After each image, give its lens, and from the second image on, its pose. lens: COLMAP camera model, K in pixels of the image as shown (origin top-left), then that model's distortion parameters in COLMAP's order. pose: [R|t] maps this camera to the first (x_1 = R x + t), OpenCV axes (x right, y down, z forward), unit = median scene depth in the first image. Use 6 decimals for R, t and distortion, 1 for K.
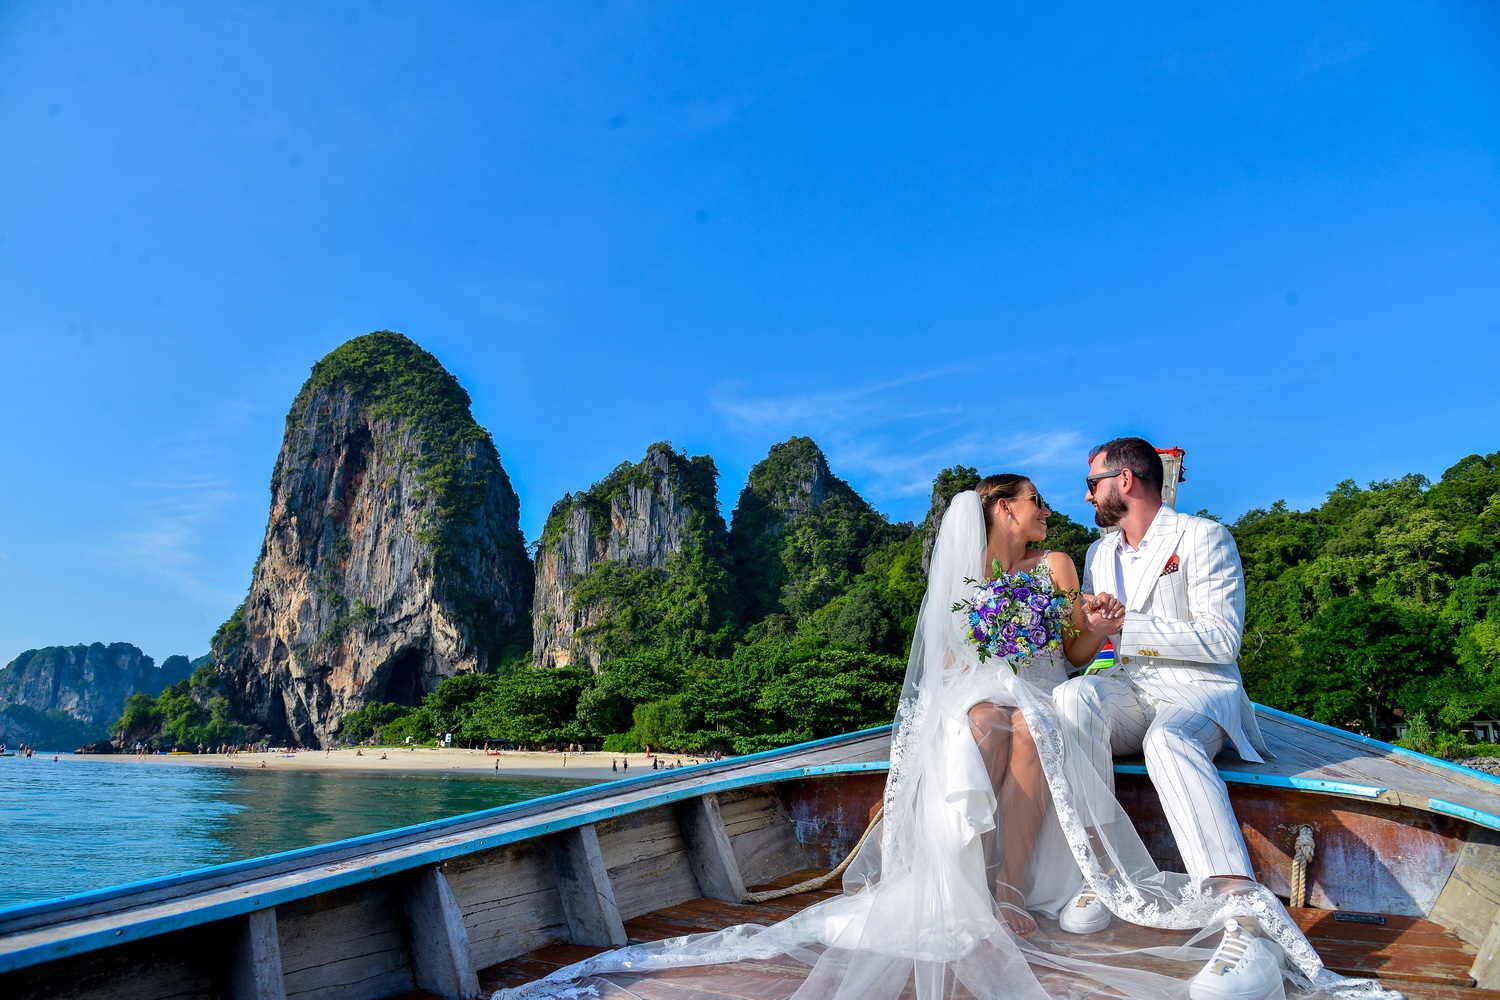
lens RADIAL K [[1014.0, 0, 758.9], [0, 1014.0, 512.4], [0, 0, 1]] dist [-0.036362, -0.000338]
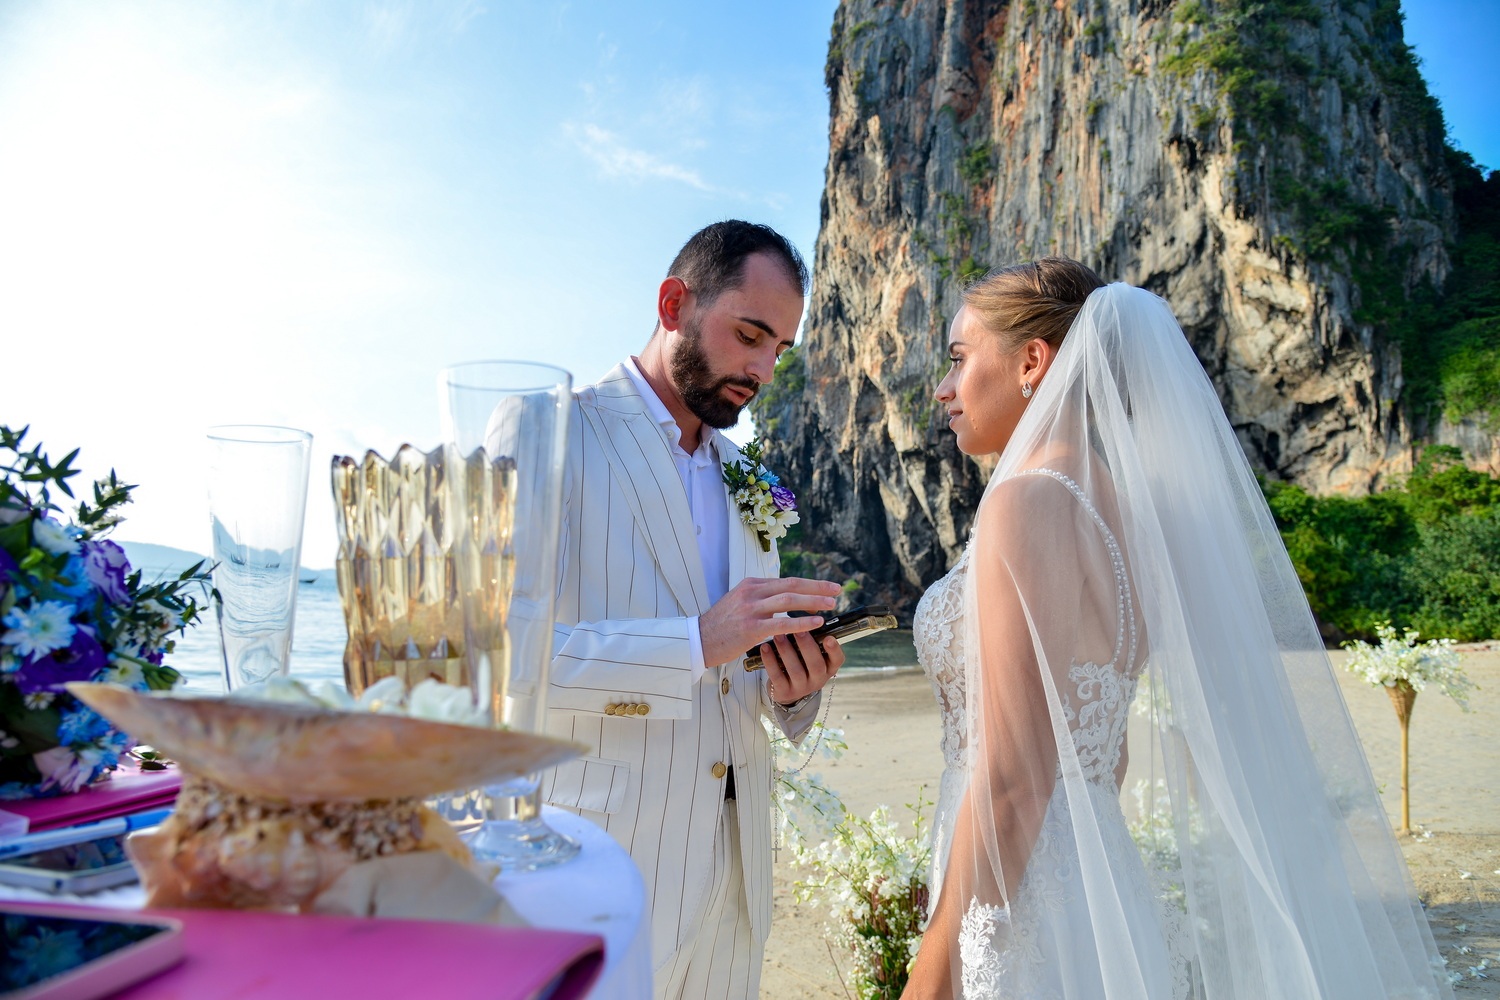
lens RADIAL K [[1014.0, 0, 737.8], [0, 1014.0, 505.5], [0, 0, 1]] dist [-0.036362, -0.000338]
pose [[0.836750, -0.023870, -0.547065, -0.263562], [0.090772, 0.991274, 0.095585, 0.135146], [0.540009, -0.129639, 0.831615, 0.554063]]
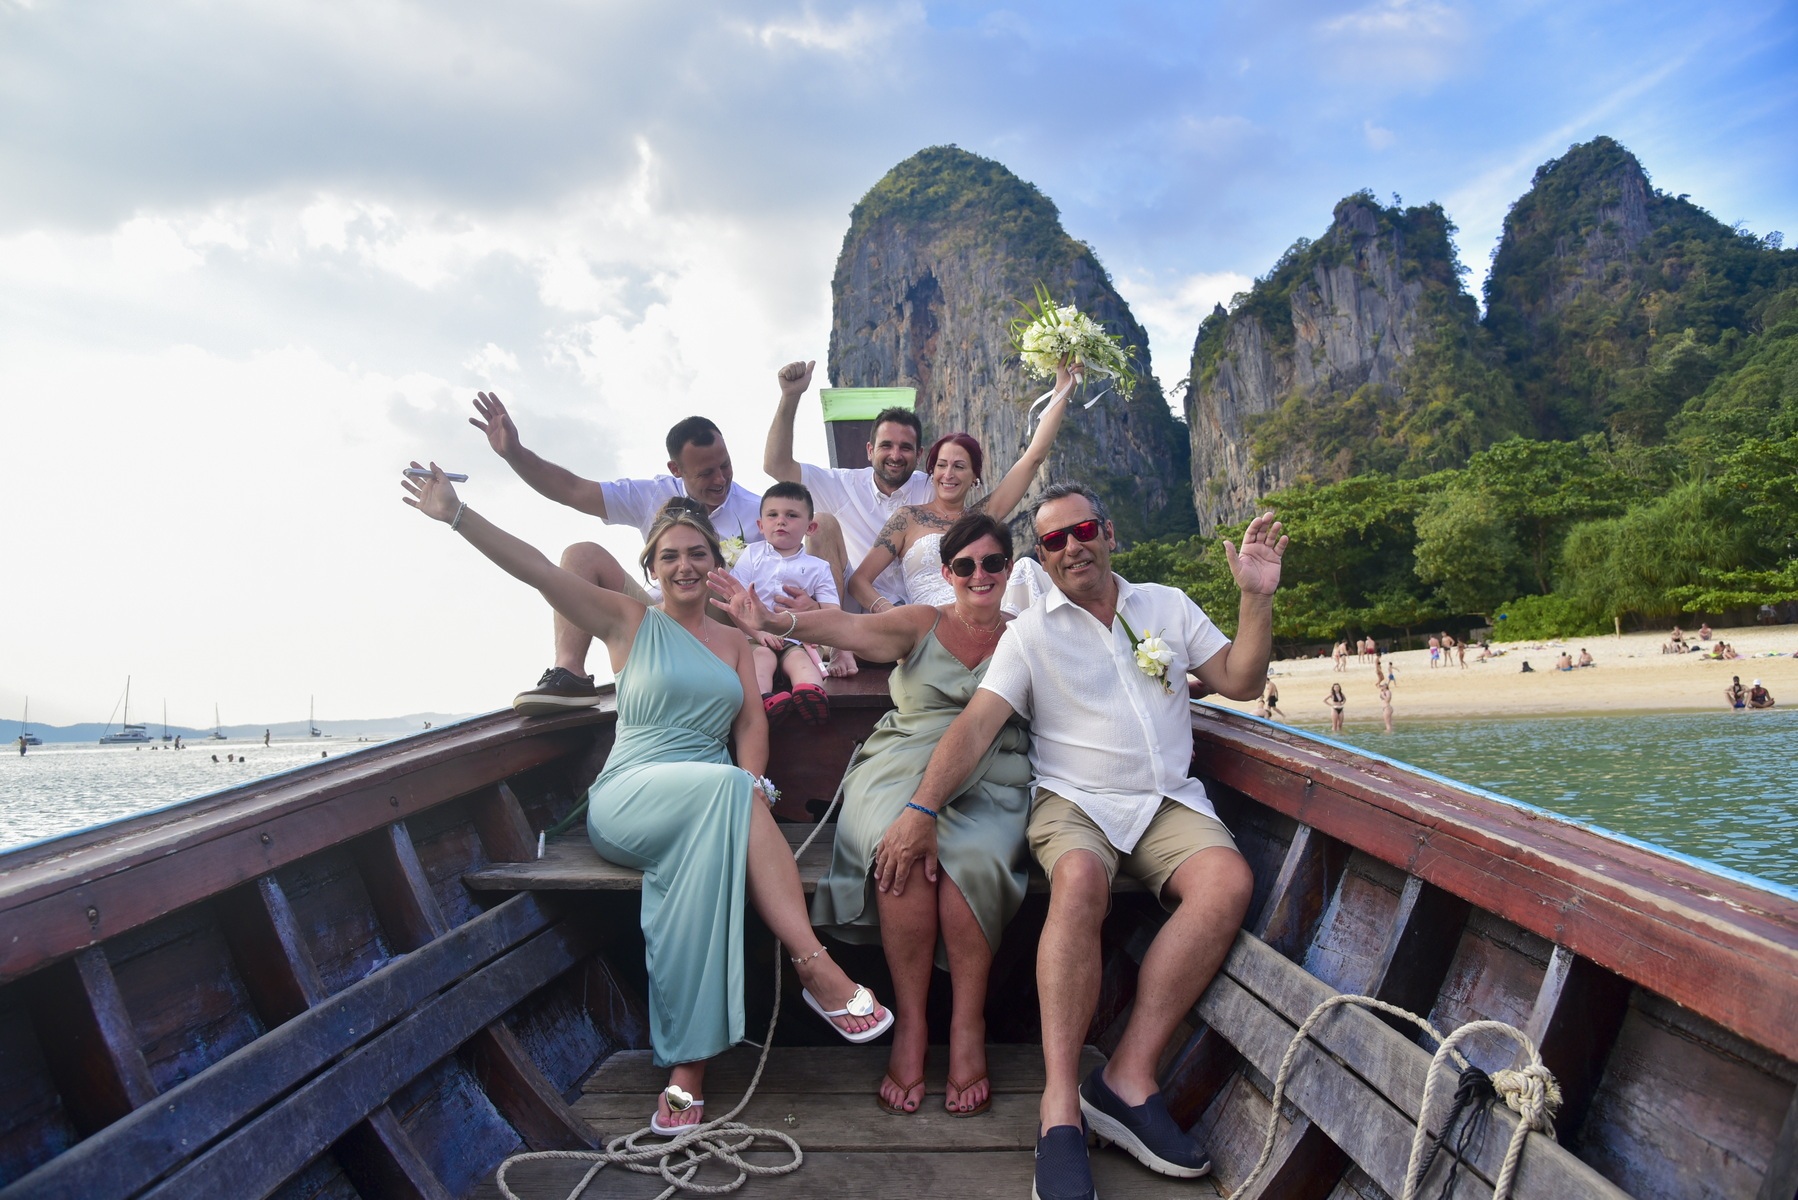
lens RADIAL K [[1217.8, 0, 904.8], [0, 1217.8, 610.9], [0, 0, 1]] dist [-0.009211, 0.000714]
pose [[0.902473, -0.099322, -0.419138, -0.057502], [0.169018, 0.976668, 0.132484, 0.038393], [0.396200, -0.190405, 0.898204, 0.147459]]
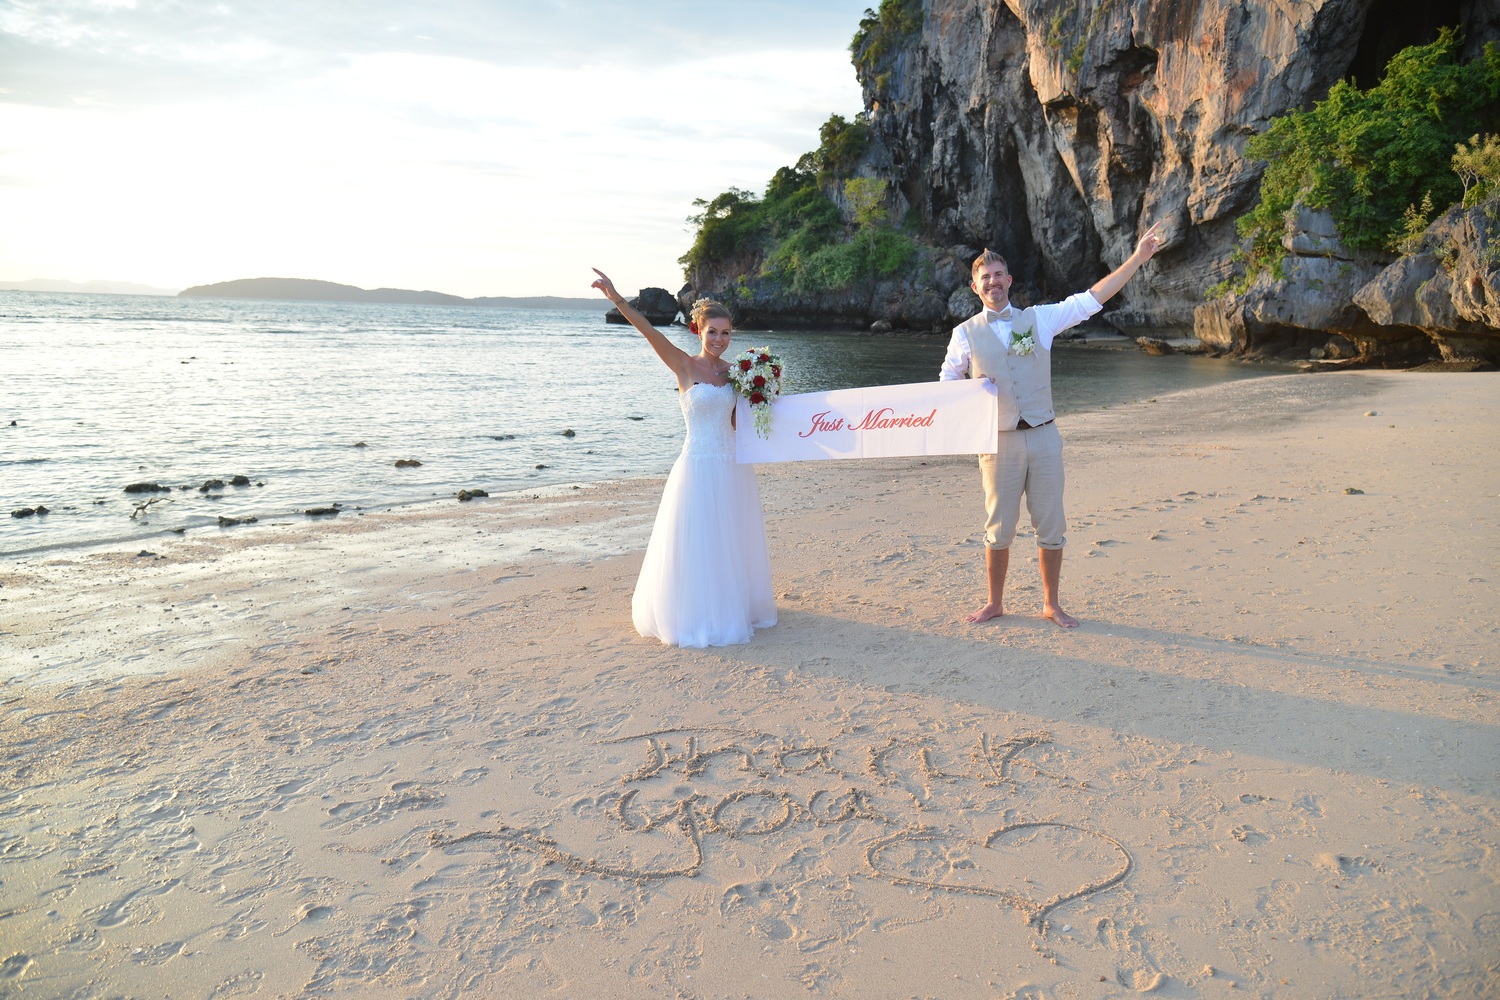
lens RADIAL K [[1014.0, 0, 753.5], [0, 1014.0, 507.9], [0, 0, 1]] dist [-0.036362, -0.000338]
pose [[0.756089, 0.124249, -0.642567, -0.289455], [0.144944, 0.925643, 0.349537, 0.155282], [0.638217, -0.357417, 0.681859, 0.631134]]
